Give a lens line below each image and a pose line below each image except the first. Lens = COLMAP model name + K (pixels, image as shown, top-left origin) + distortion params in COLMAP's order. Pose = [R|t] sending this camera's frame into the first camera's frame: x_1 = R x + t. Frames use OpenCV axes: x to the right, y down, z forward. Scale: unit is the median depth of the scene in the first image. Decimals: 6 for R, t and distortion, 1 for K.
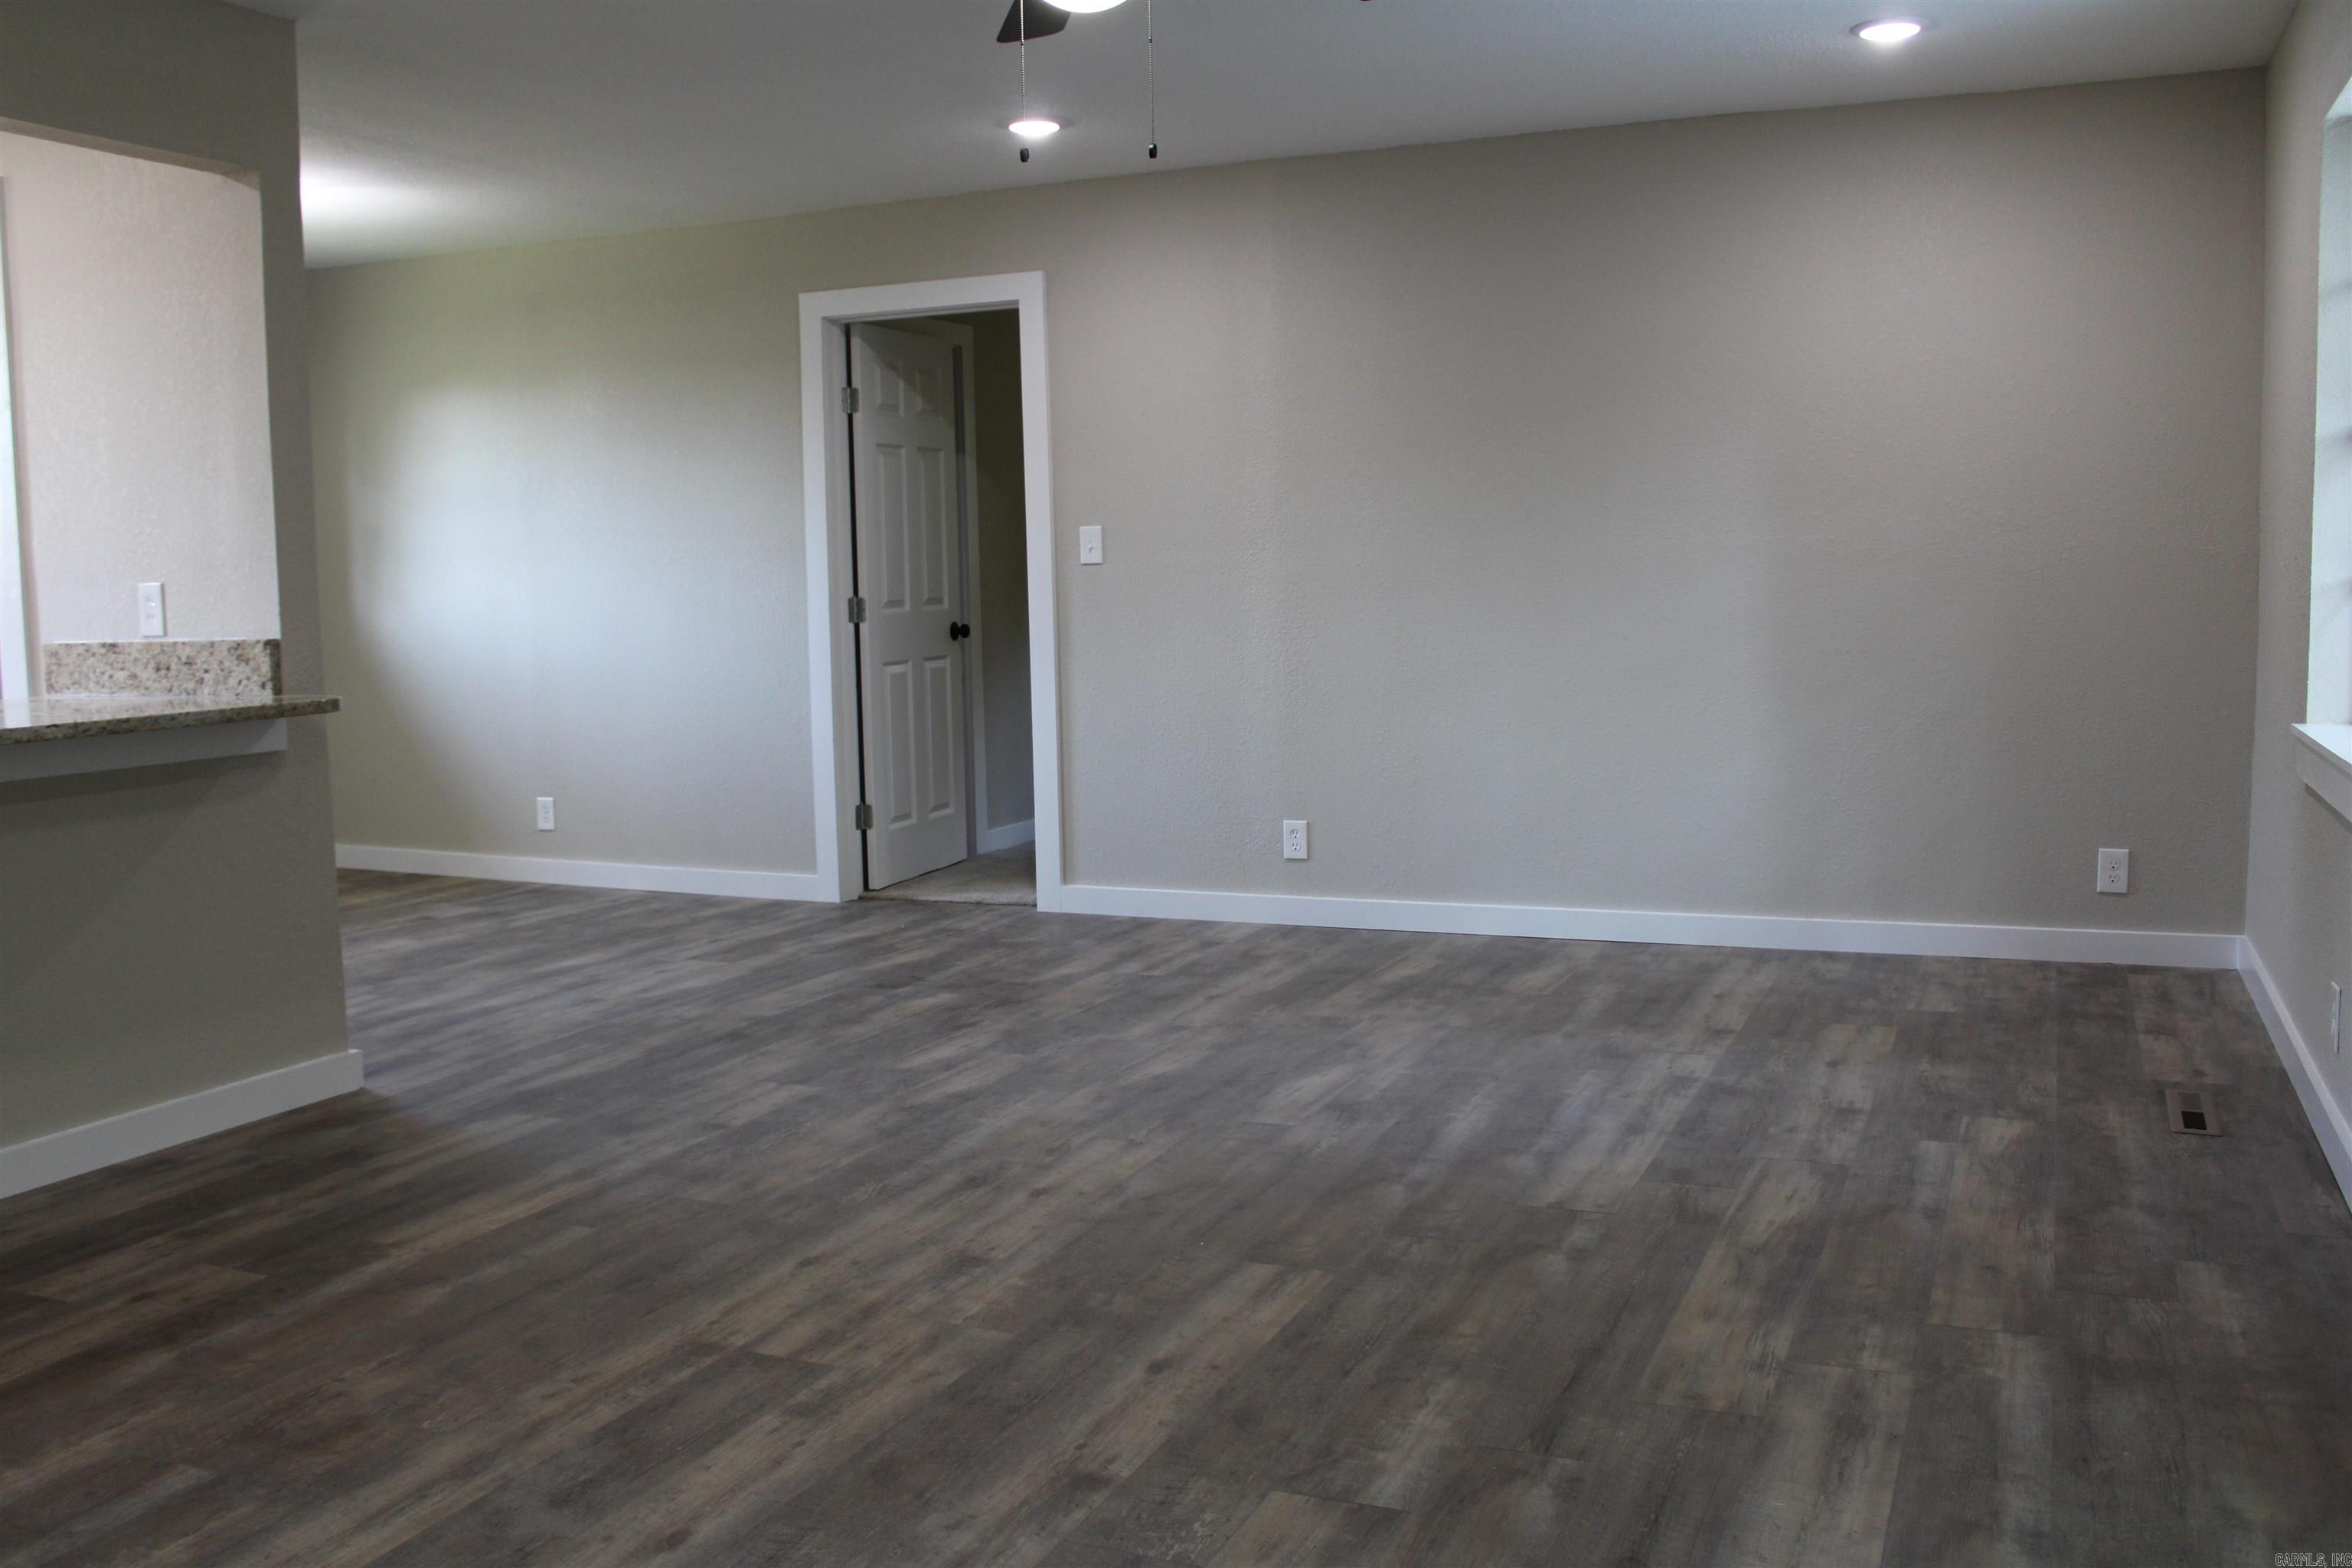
lens RADIAL K [[2072.3, 0, 1134.5], [0, 2072.3, 774.2], [0, 0, 1]] dist [-0.152866, 0.145643]
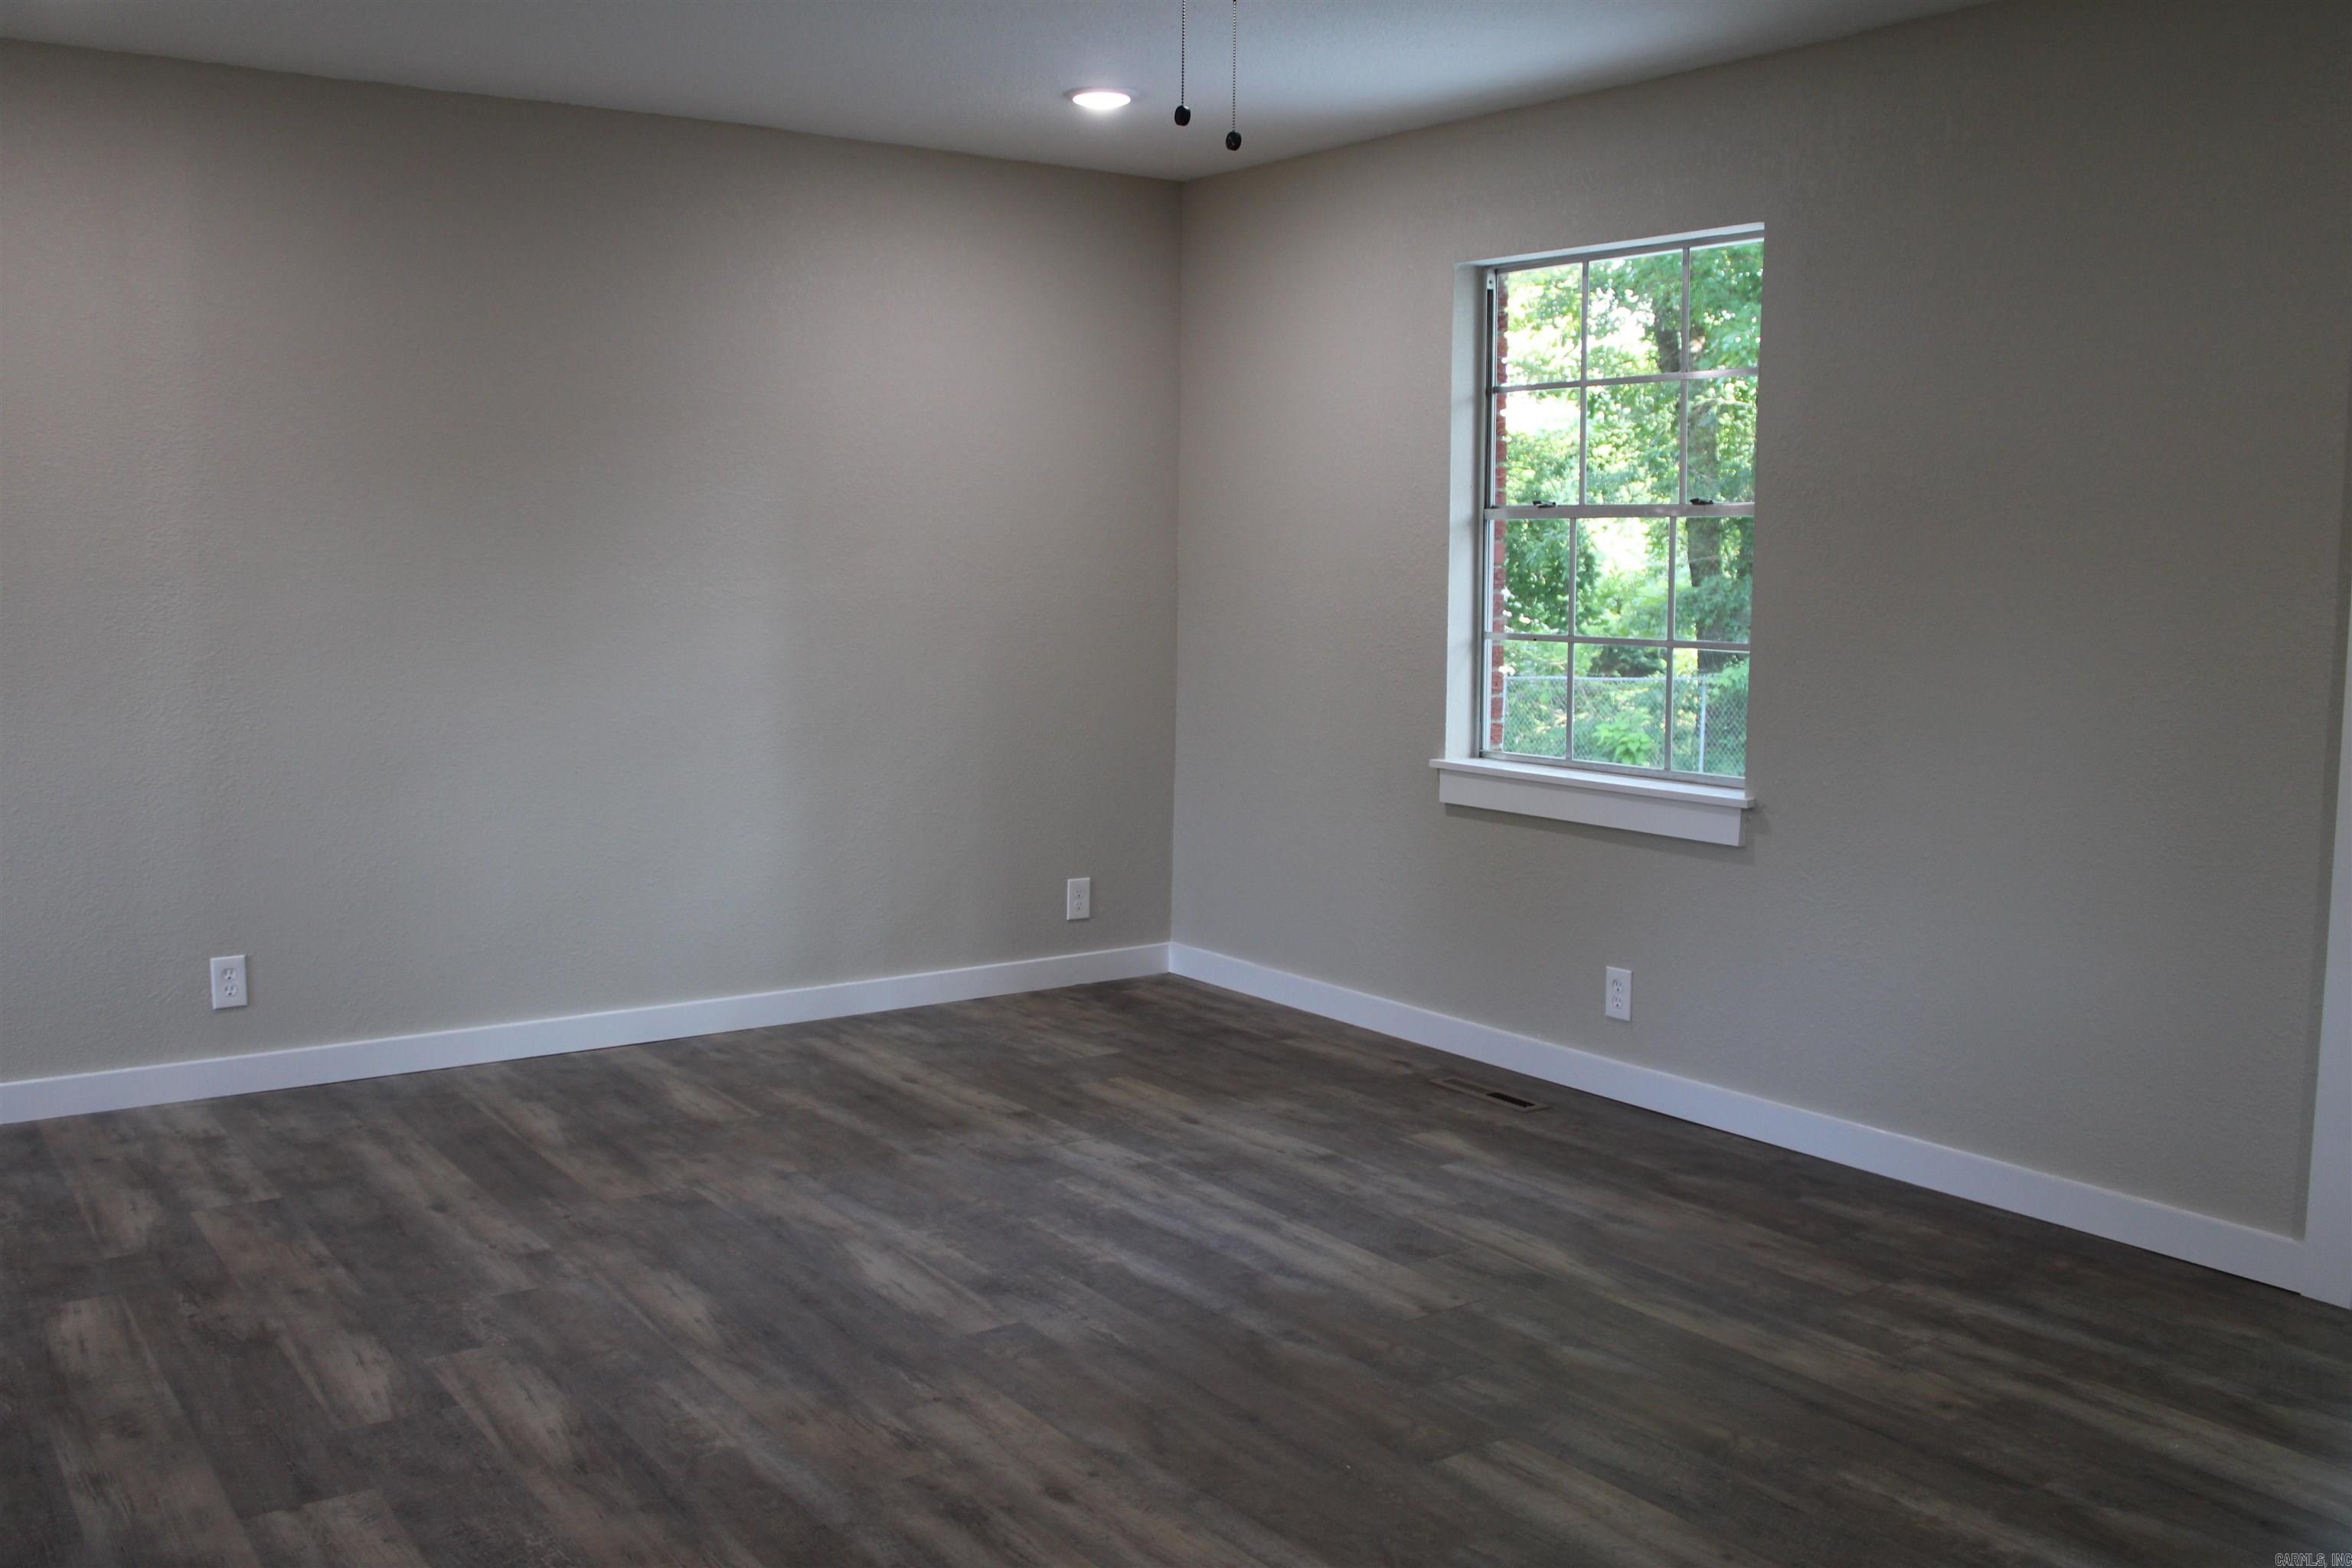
lens RADIAL K [[2072.3, 0, 1169.4], [0, 2072.3, 773.8], [0, 0, 1]] dist [-0.152866, 0.145643]
pose [[0.502114, -0.065210, 0.862339, -0.642165], [0.065034, 0.997177, 0.037539, -0.083441], [-0.862353, 0.037232, 0.504937, 0.572041]]
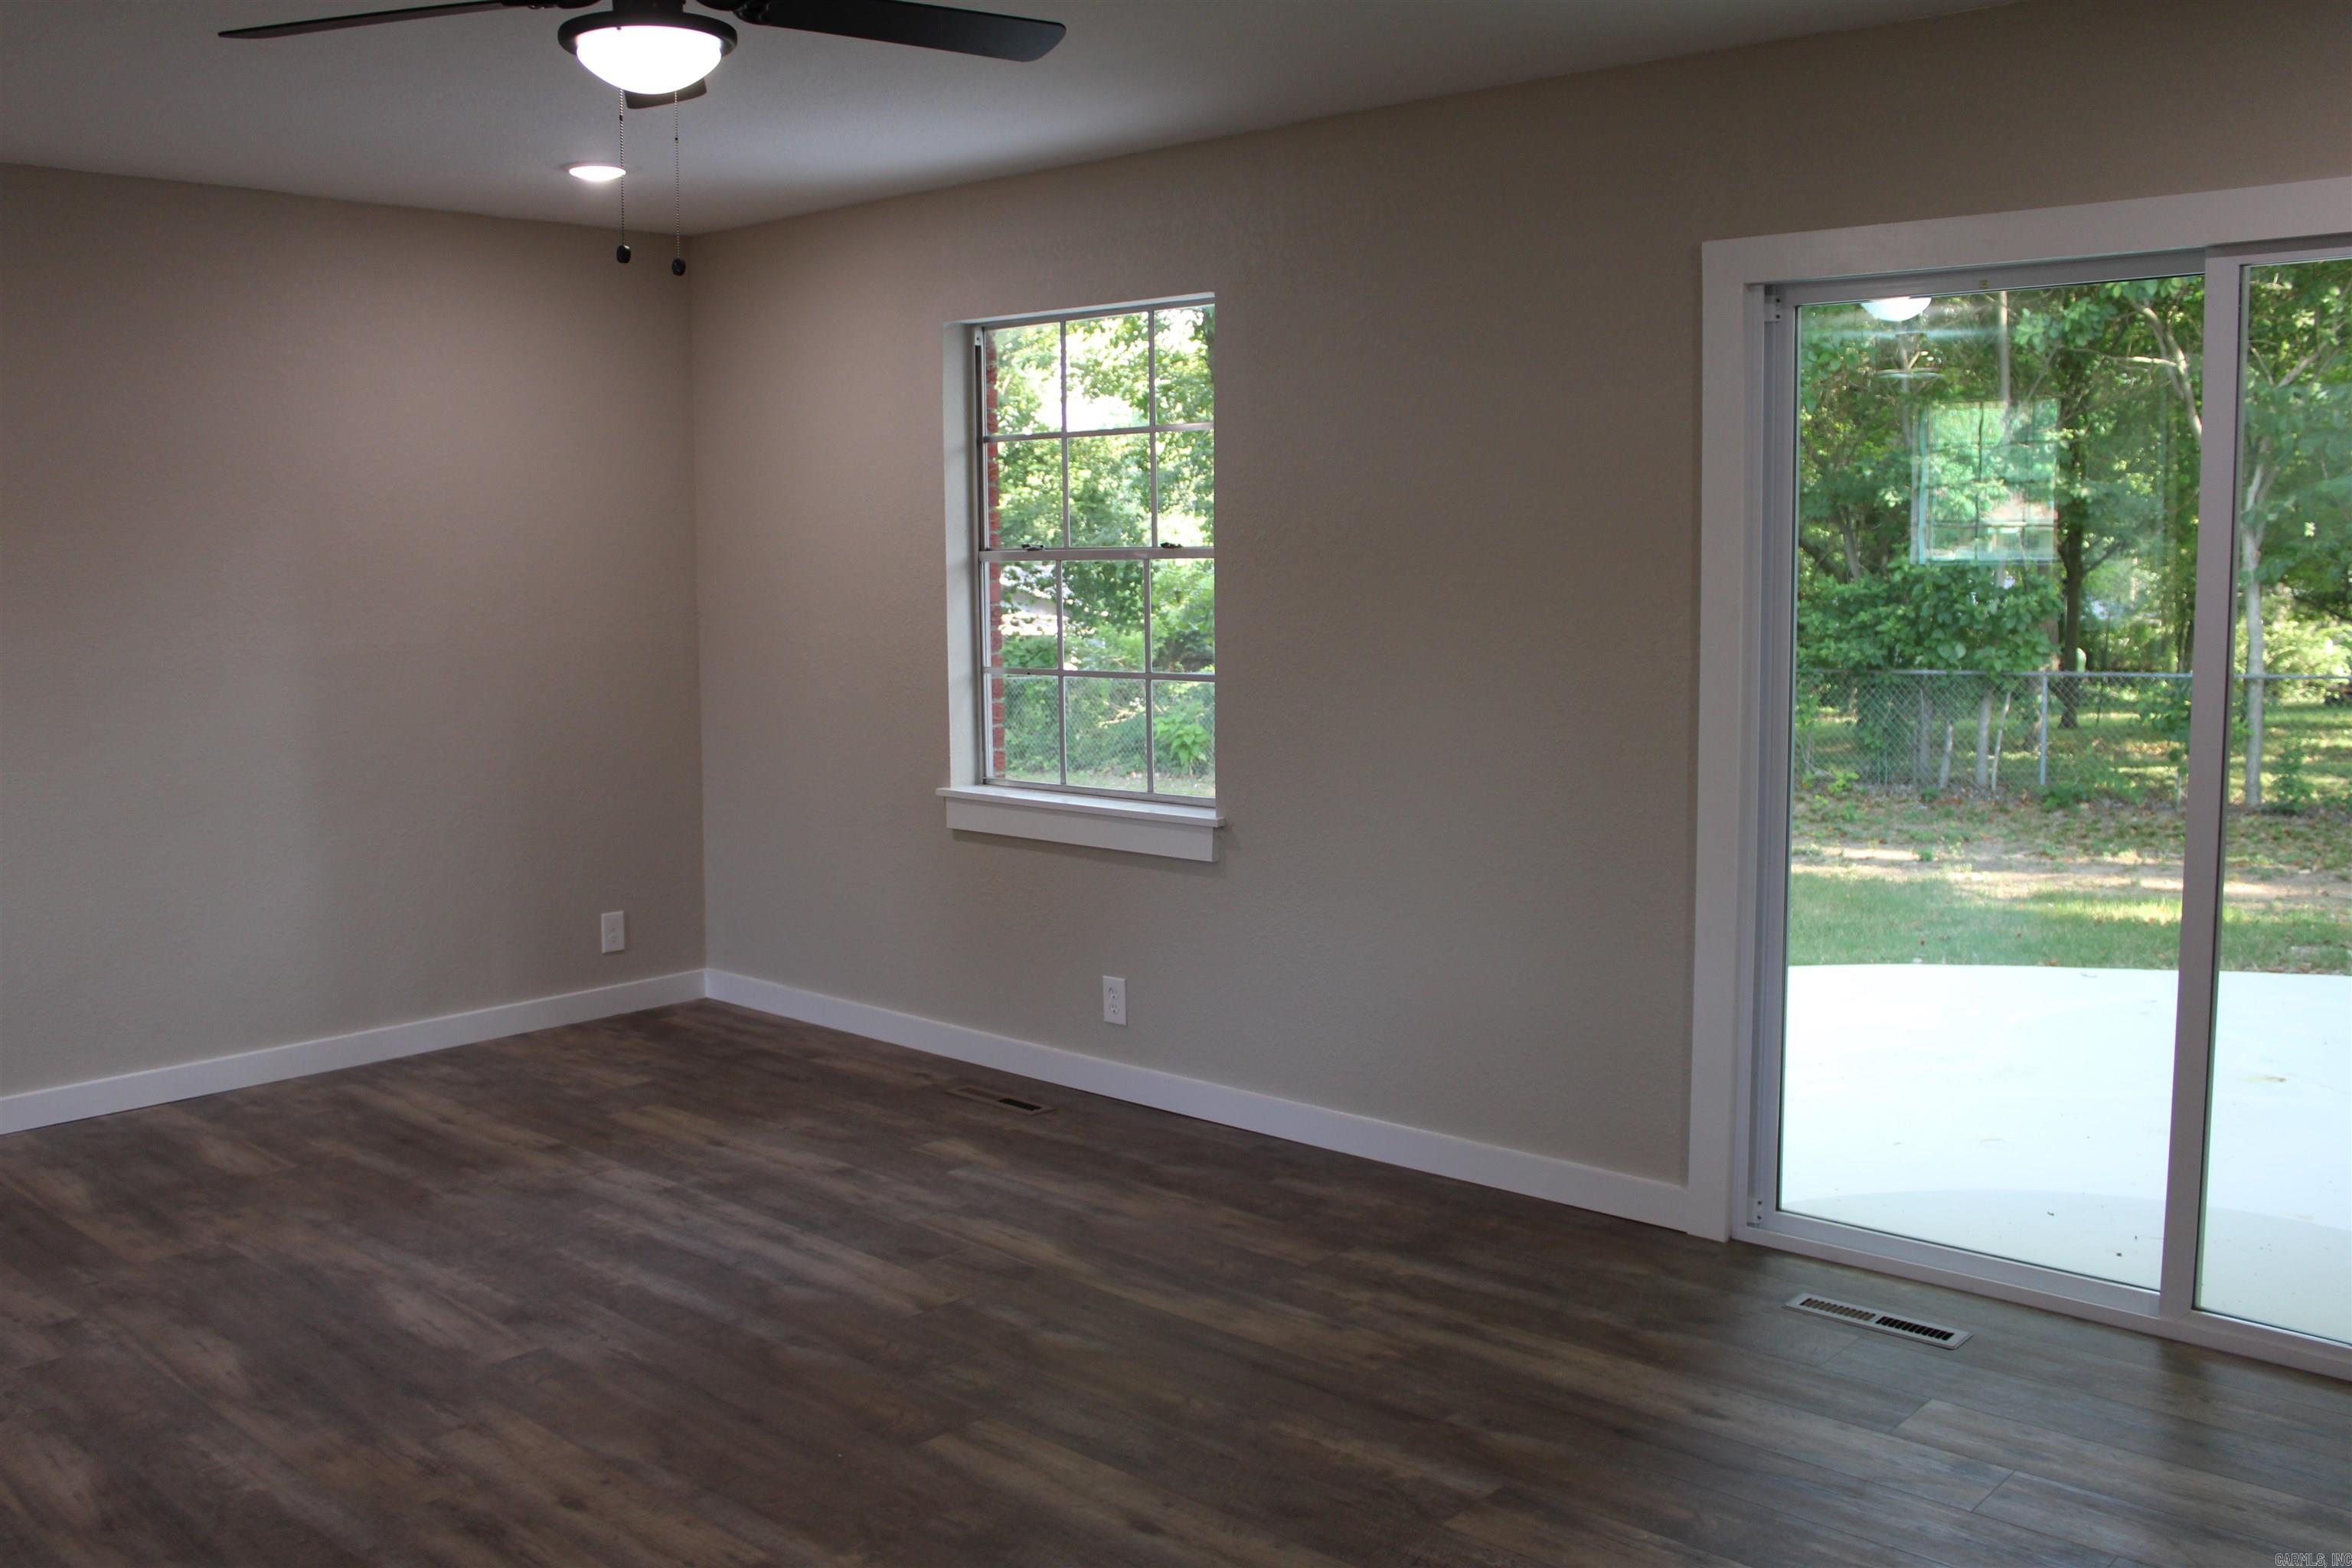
lens RADIAL K [[2072.3, 0, 1169.9], [0, 2072.3, 768.3], [0, 0, 1]] dist [-0.152866, 0.145643]
pose [[0.316383, -0.082877, 0.945004, -0.700603], [0.095948, 0.993863, 0.055039, -0.109432], [-0.943767, 0.073258, 0.322393, 0.485722]]
